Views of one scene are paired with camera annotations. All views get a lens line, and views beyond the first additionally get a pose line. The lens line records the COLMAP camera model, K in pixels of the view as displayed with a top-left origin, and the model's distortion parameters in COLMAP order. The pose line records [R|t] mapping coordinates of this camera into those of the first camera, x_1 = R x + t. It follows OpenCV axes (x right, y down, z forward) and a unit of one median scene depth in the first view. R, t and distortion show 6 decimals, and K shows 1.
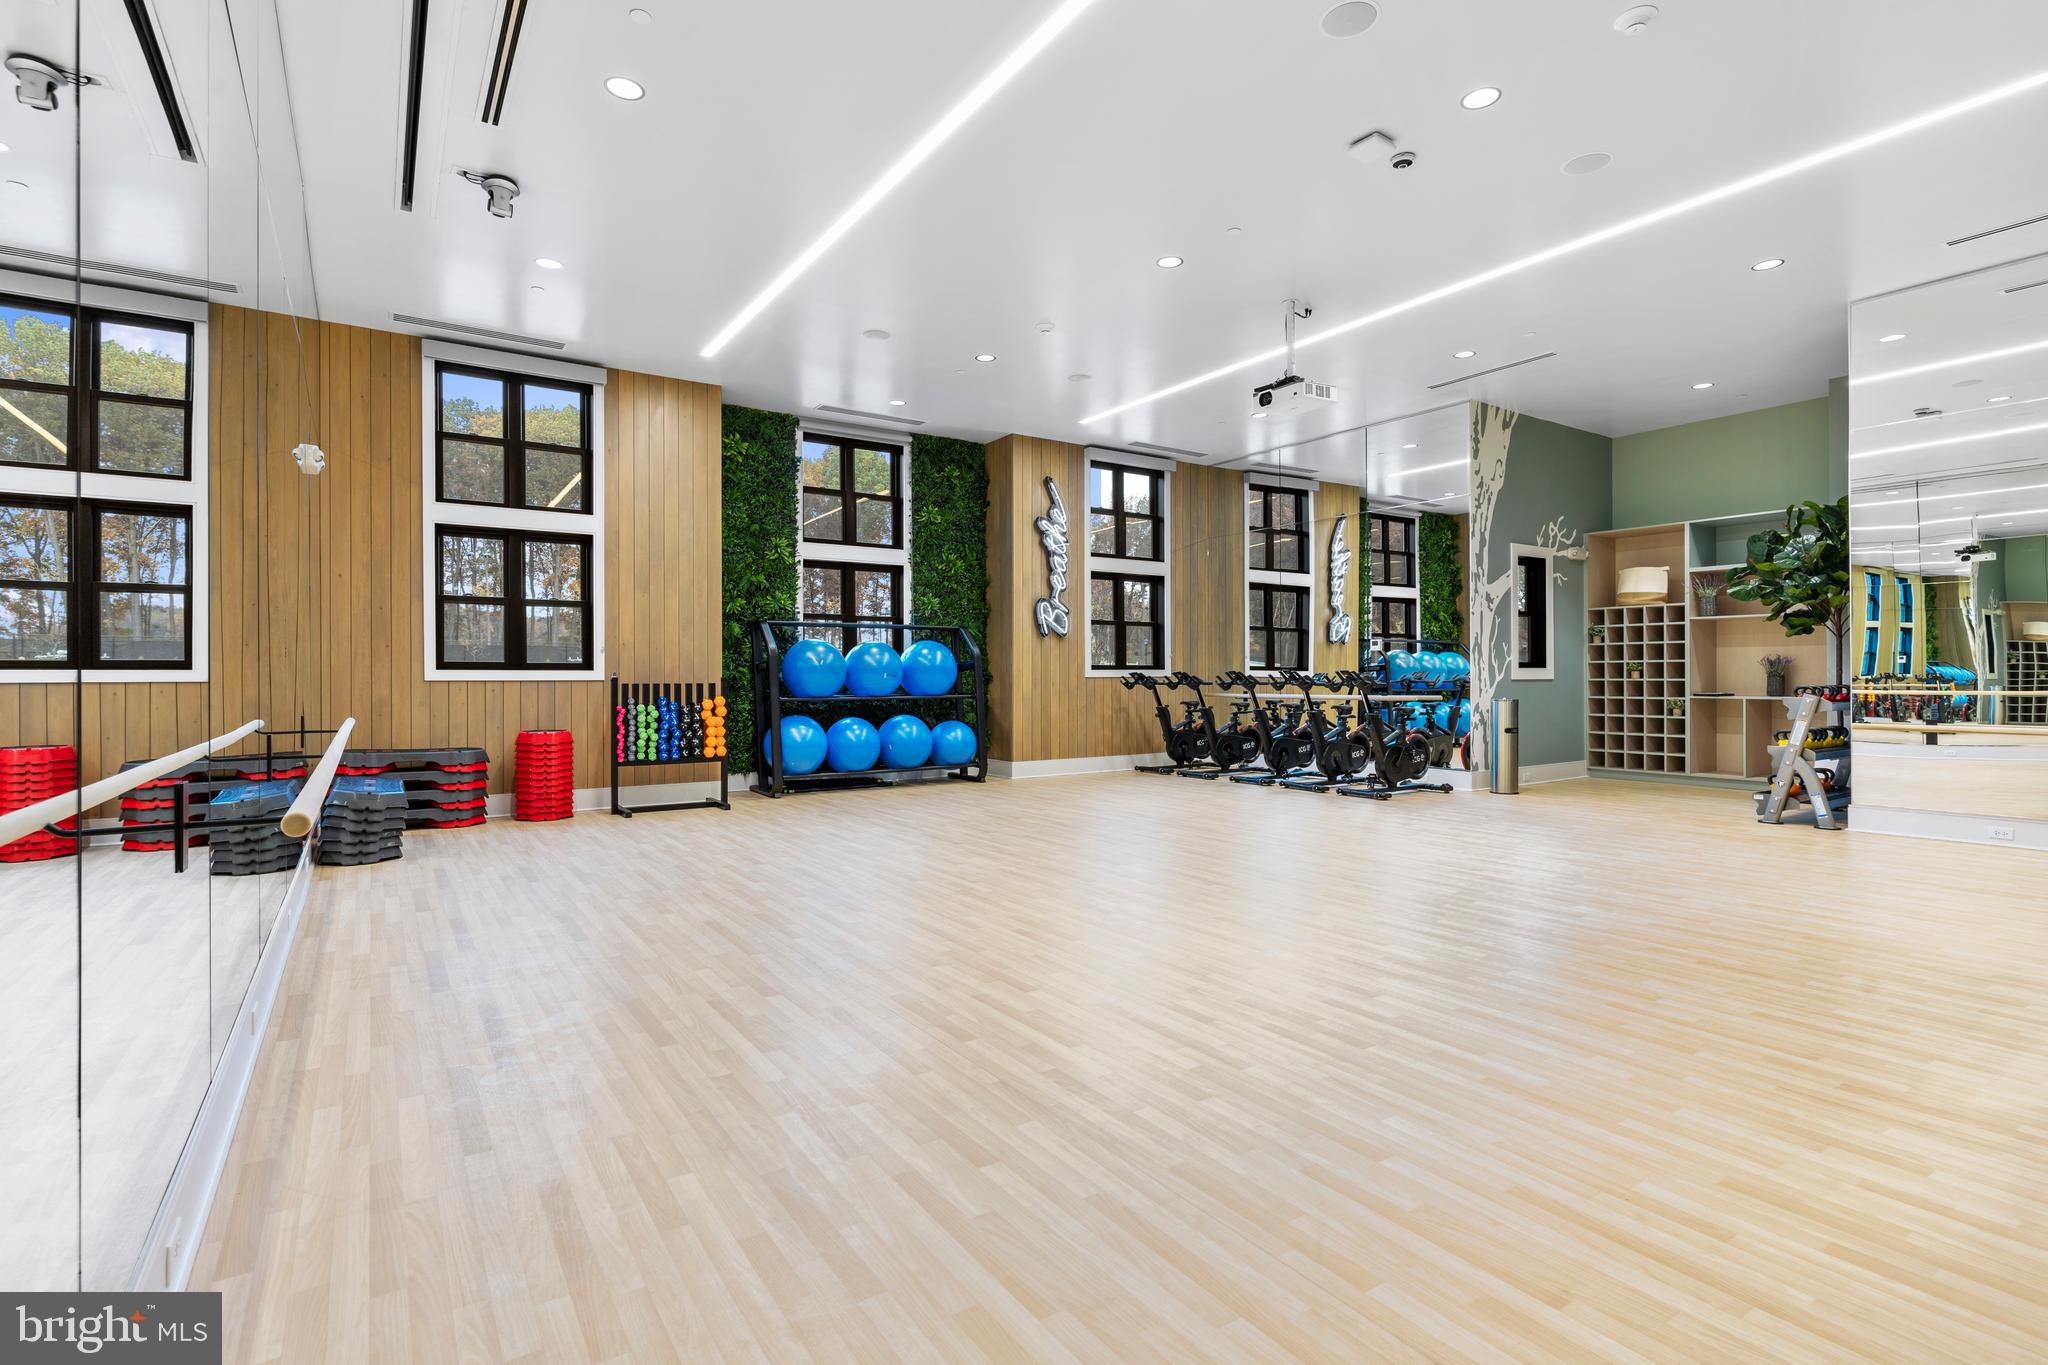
lens RADIAL K [[972.5, 0, 1026.9], [0, 972.5, 673.3], [0, 0, 1]] dist [0.002025, 0.000314]
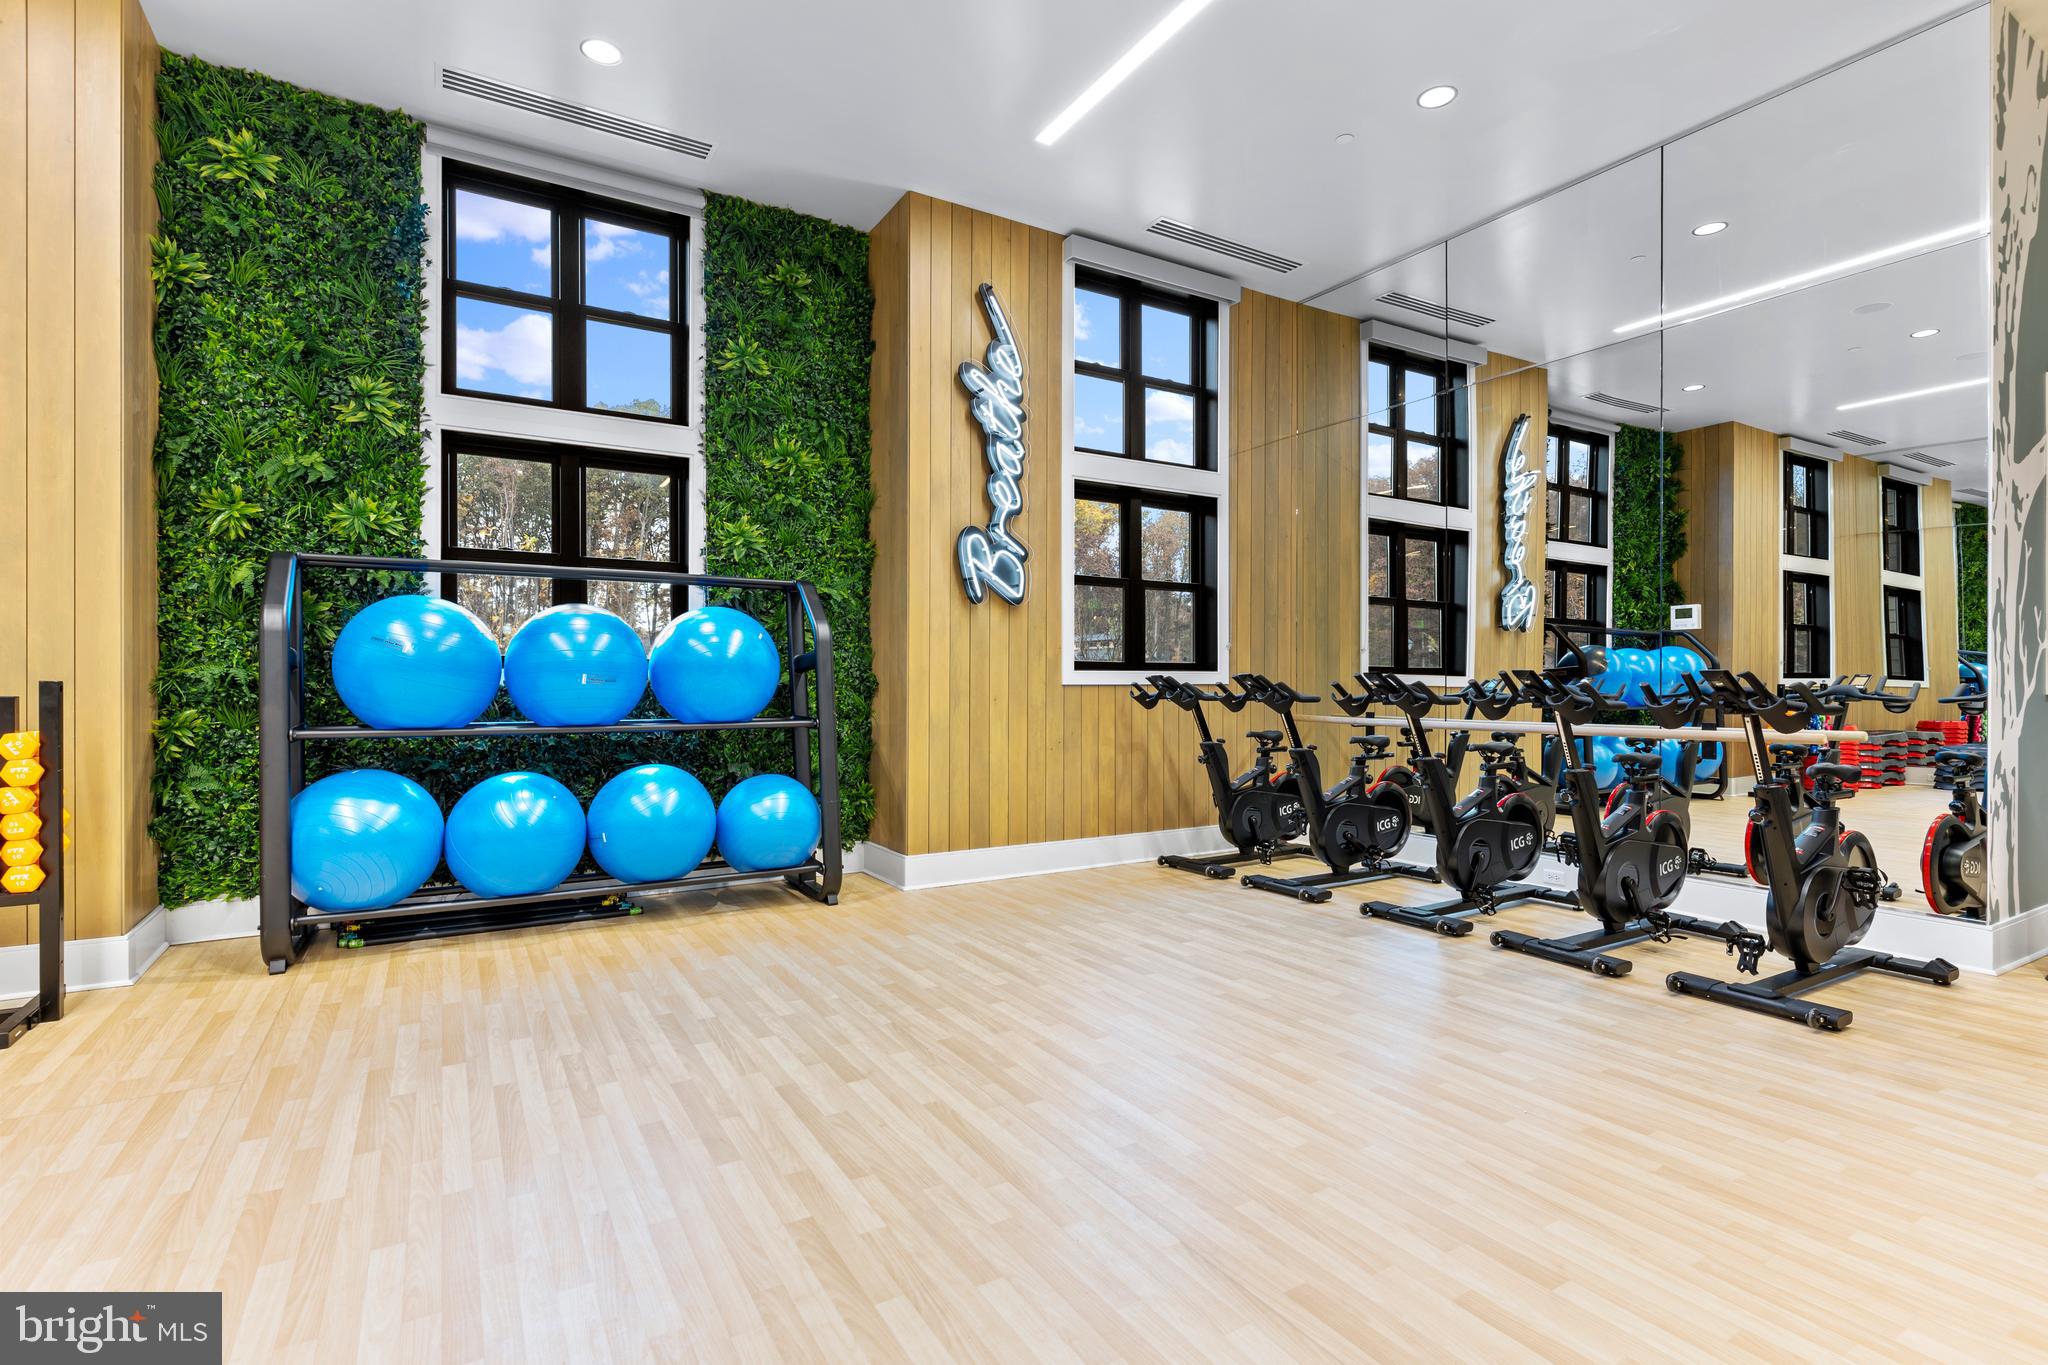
lens RADIAL K [[972.5, 0, 1026.9], [0, 972.5, 673.3], [0, 0, 1]] dist [0.002025, 0.000314]
pose [[0.998690, 0.004773, -0.050942, 0.069869], [-0.005155, 0.999960, -0.007376, 0.001930], [0.050905, 0.007629, 0.998674, 0.499427]]
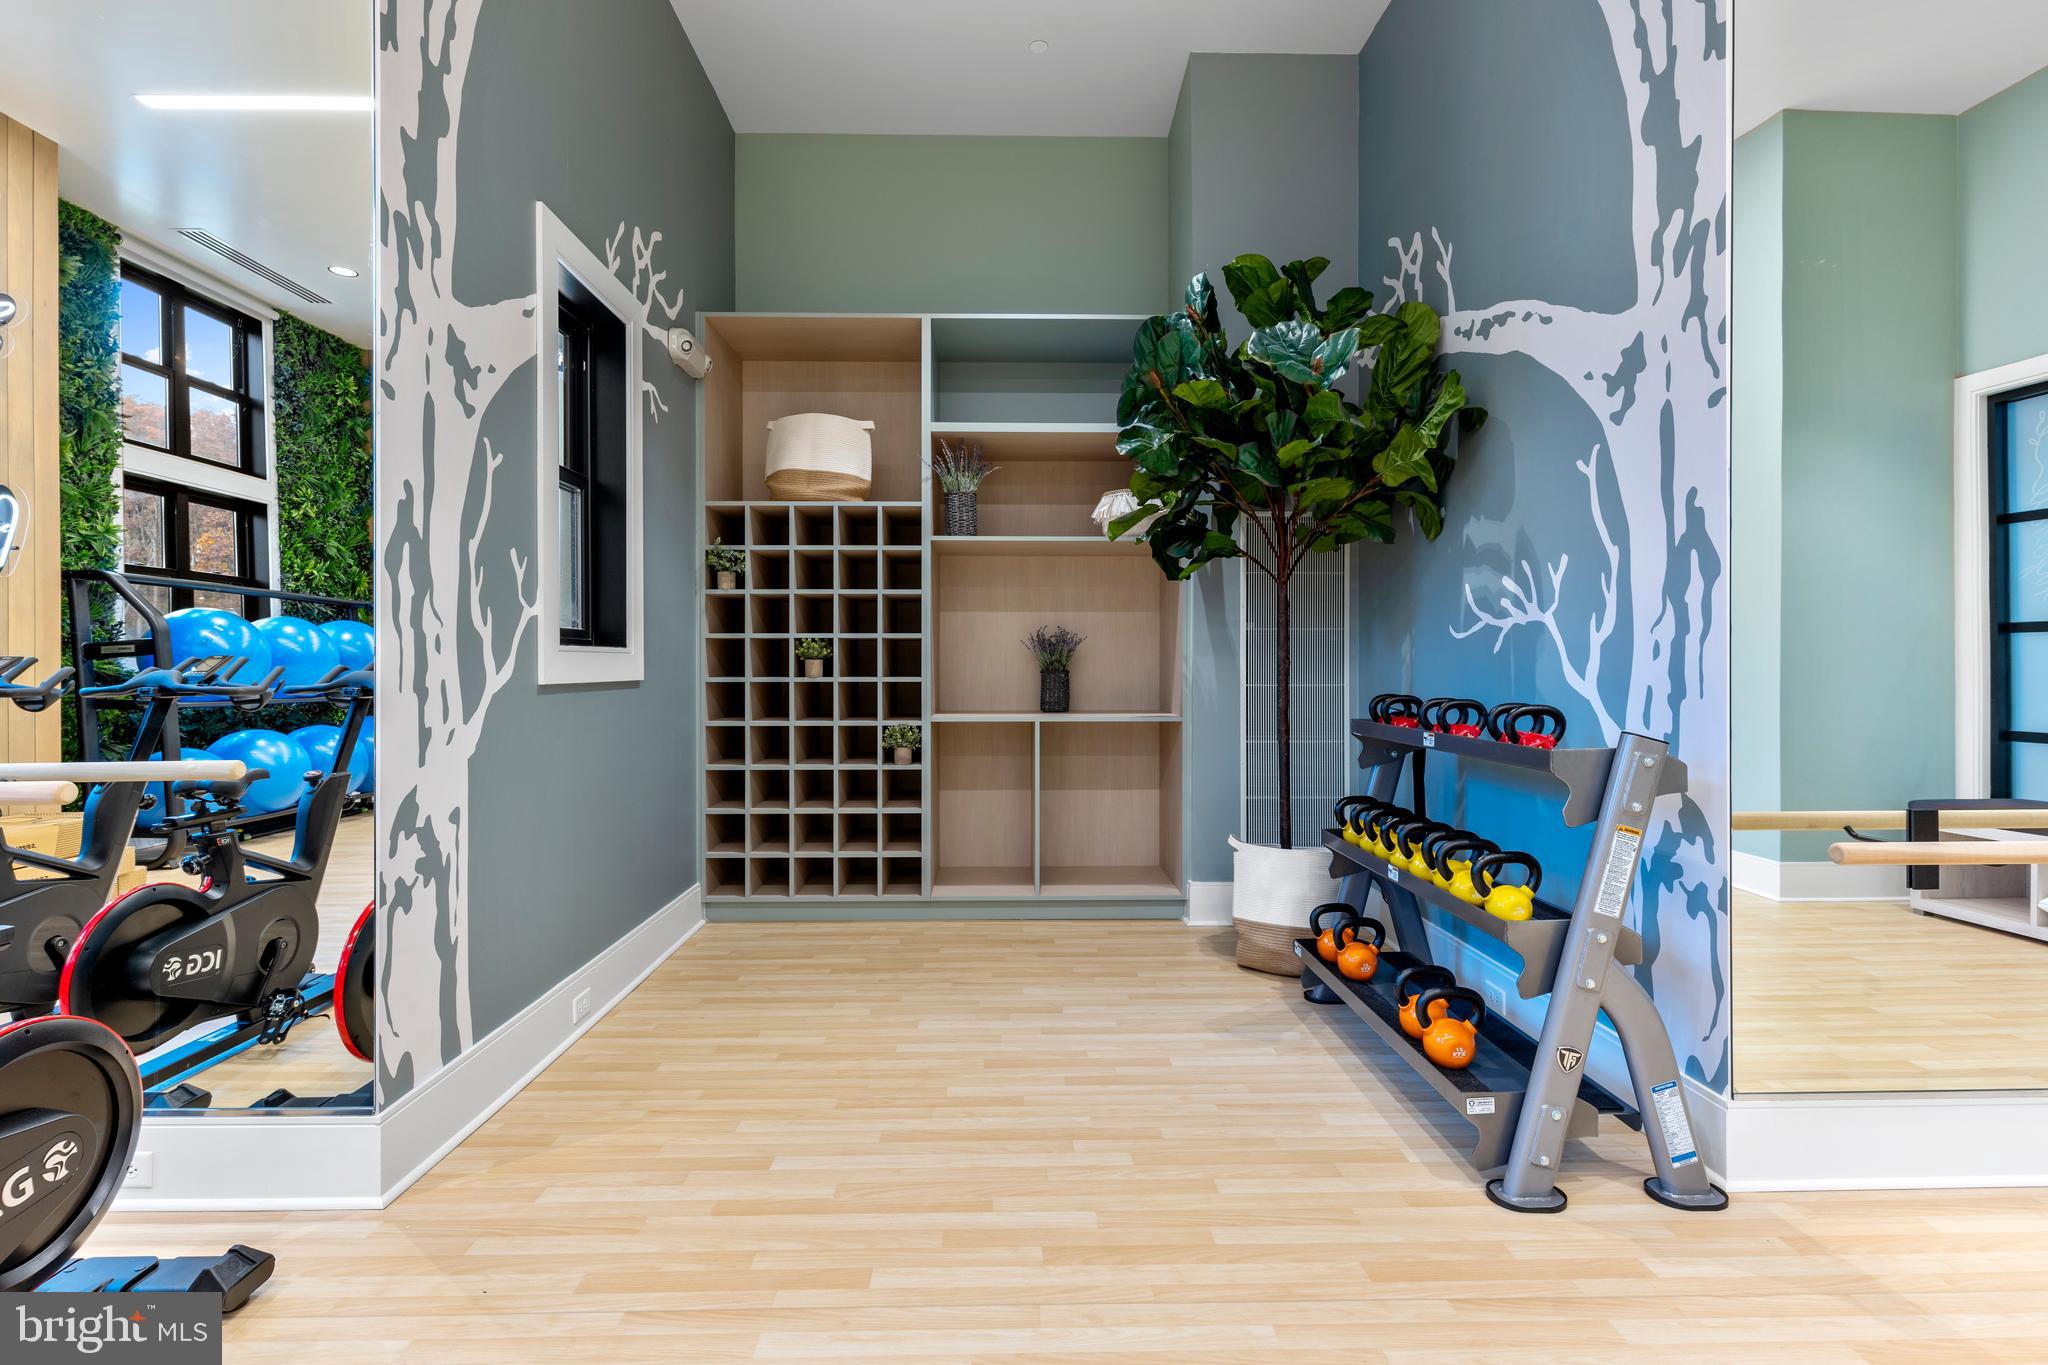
lens RADIAL K [[972.5, 0, 1026.9], [0, 972.5, 673.3], [0, 0, 1]] dist [0.002025, 0.000314]
pose [[0.542299, -0.006235, 0.840162, 0.303558], [-0.001017, 0.999967, 0.008078, 0.000185], [-0.840185, -0.005235, 0.542275, 0.654427]]
